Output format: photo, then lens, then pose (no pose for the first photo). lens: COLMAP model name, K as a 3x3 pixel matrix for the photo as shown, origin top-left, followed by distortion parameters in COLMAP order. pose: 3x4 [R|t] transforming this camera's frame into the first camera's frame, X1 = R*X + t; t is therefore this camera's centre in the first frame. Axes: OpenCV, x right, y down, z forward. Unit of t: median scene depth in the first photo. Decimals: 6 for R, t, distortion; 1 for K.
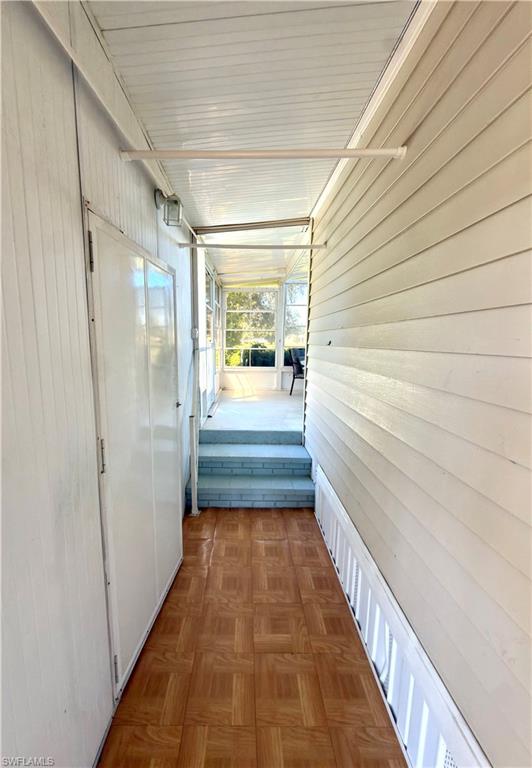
lens RADIAL K [[312.9, 0, 264.1], [0, 312.9, 385.8], [0, 0, 1]] dist [-0.000211, -0.000001]
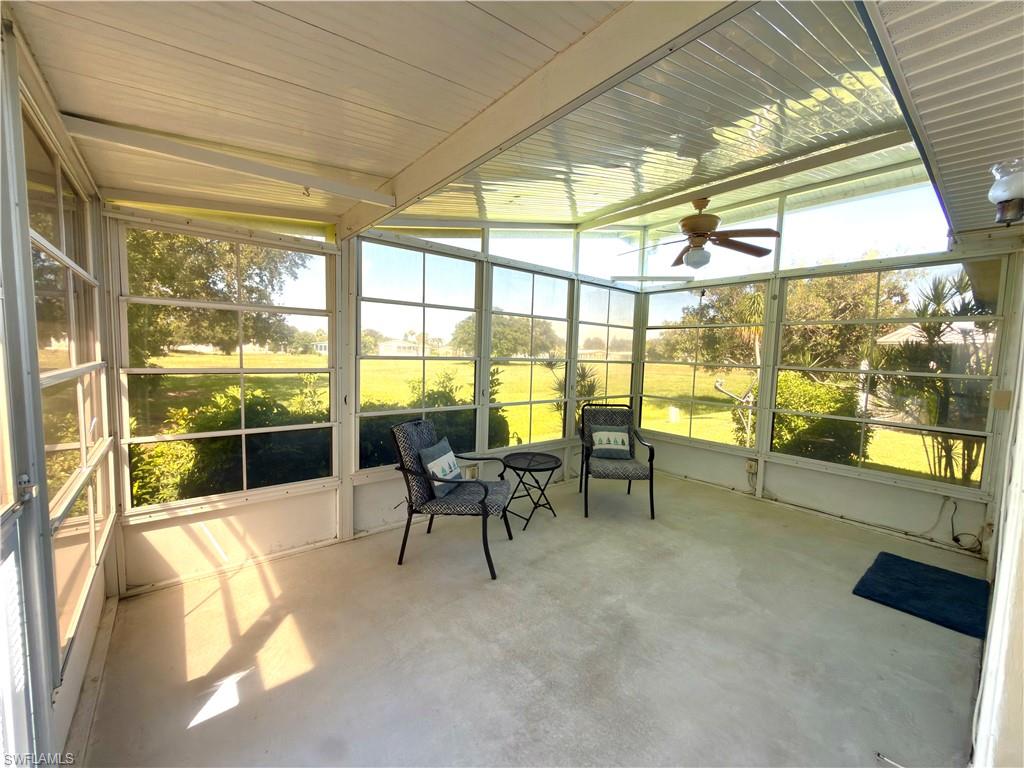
lens RADIAL K [[406.9, 0, 504.2], [0, 406.9, 384.7], [0, 0, 1]] dist [-0.002793, 0.001138]
pose [[0.802839, -0.044701, 0.594518, -0.072005], [0.074243, 0.996919, -0.025301, -0.133699], [-0.591556, 0.064452, 0.803684, 0.538443]]
